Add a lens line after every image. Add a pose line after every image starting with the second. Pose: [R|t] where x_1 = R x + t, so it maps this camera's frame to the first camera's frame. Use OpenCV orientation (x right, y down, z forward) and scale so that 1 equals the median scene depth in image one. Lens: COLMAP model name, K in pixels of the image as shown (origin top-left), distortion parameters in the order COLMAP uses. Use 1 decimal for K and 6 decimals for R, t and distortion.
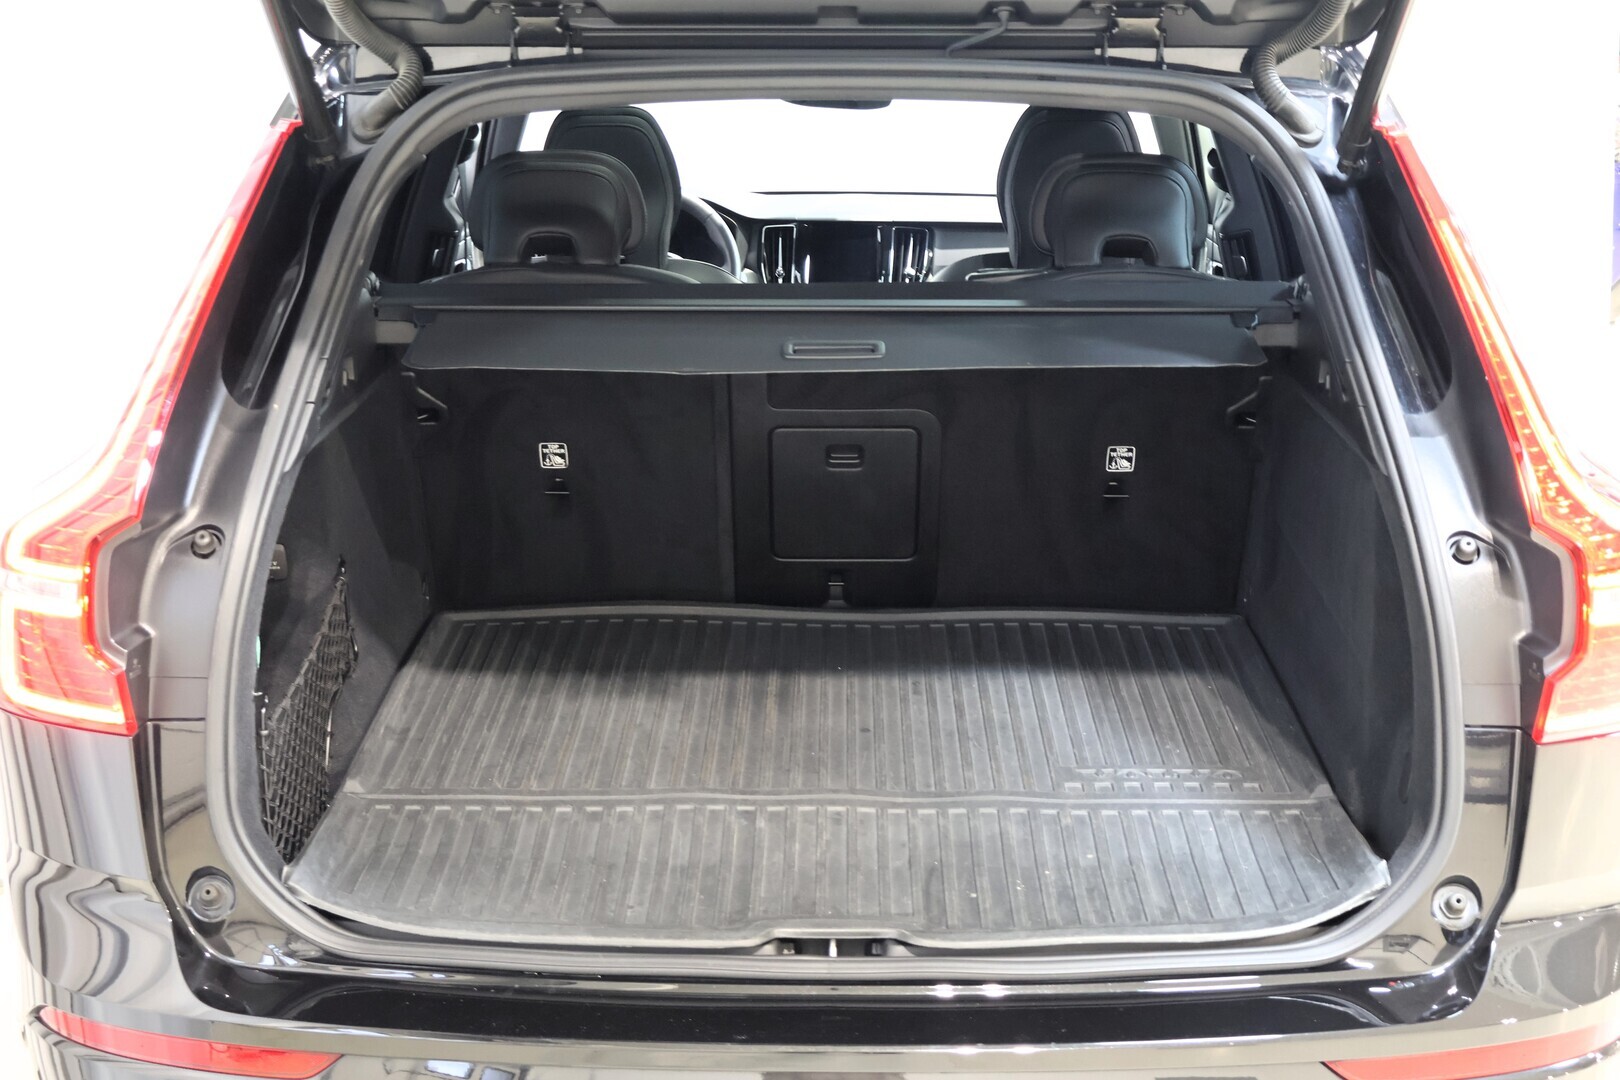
lens RADIAL K [[2572.5, 0, 810.0], [0, 2572.5, 540.0], [0, 0, 1]] dist [-0.024008, 2.360849]
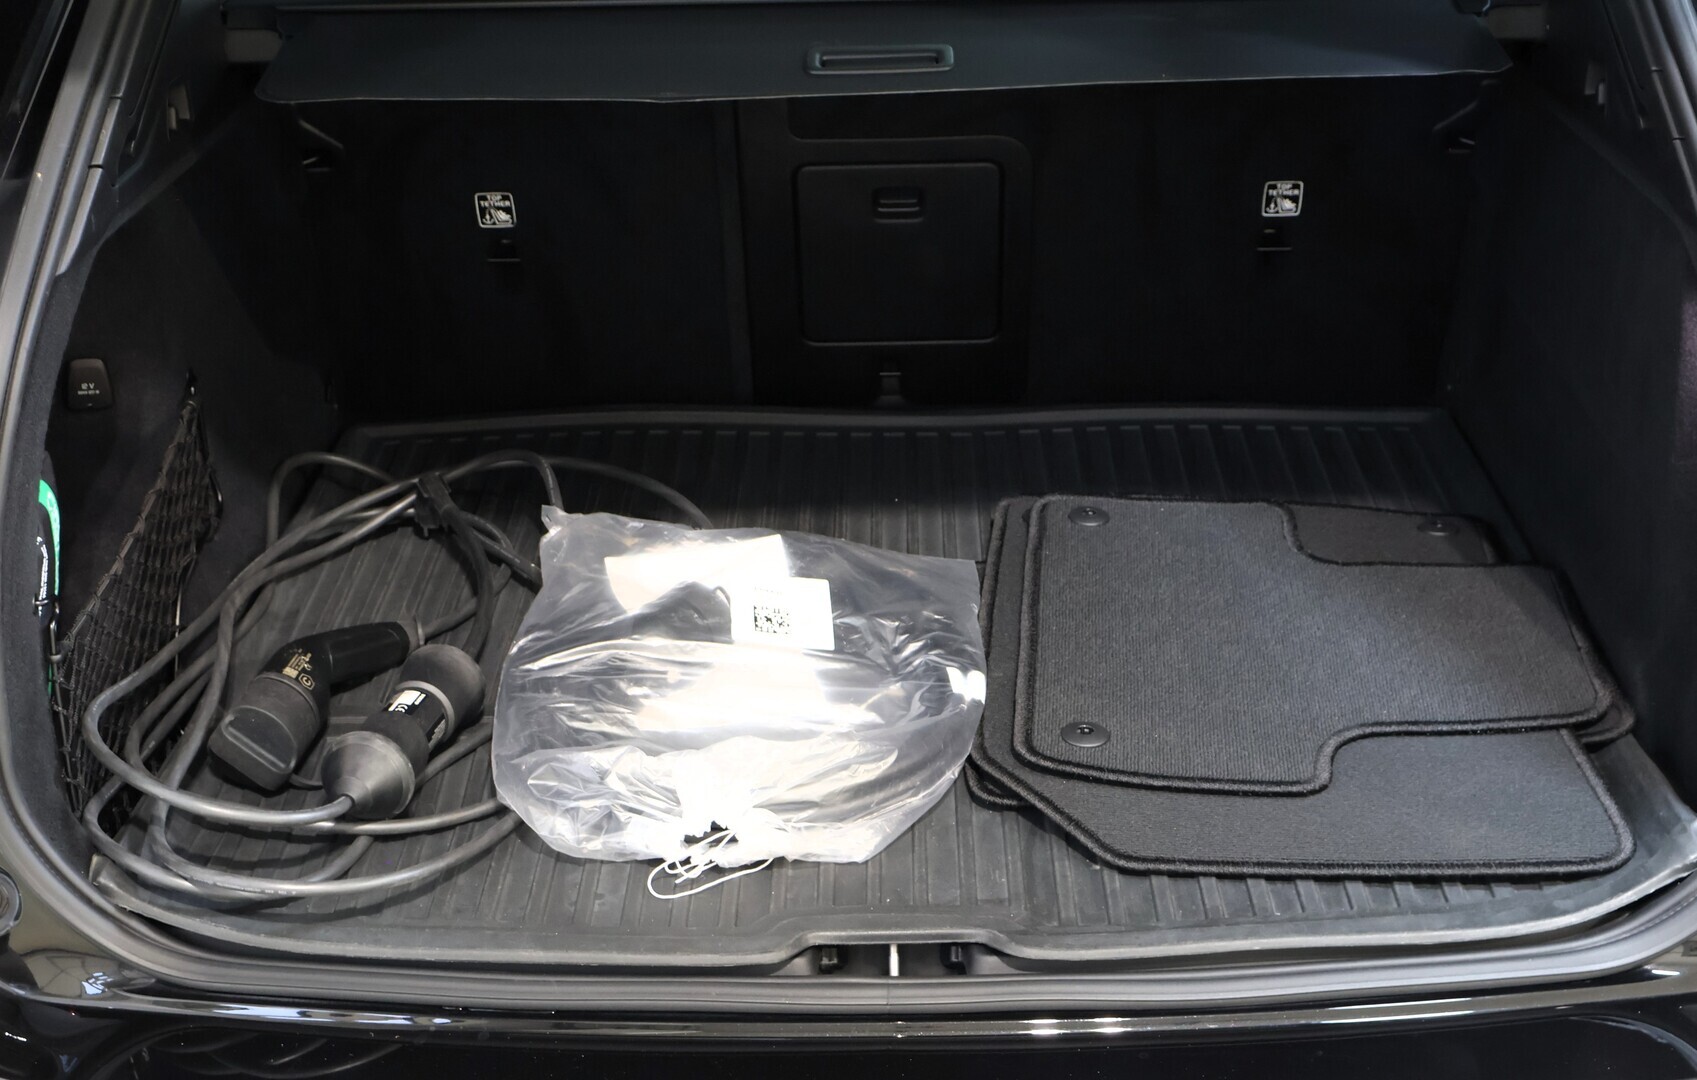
lens RADIAL K [[2557.5, 0, 848.5], [0, 2557.5, 540.0], [0, 0, 1]] dist [0.031579, -0.035423]
pose [[0.999750, -0.019944, -0.010098, 0.005594], [0.021114, 0.990816, 0.133556, -0.040656], [0.007342, -0.133735, 0.990990, 0.320453]]
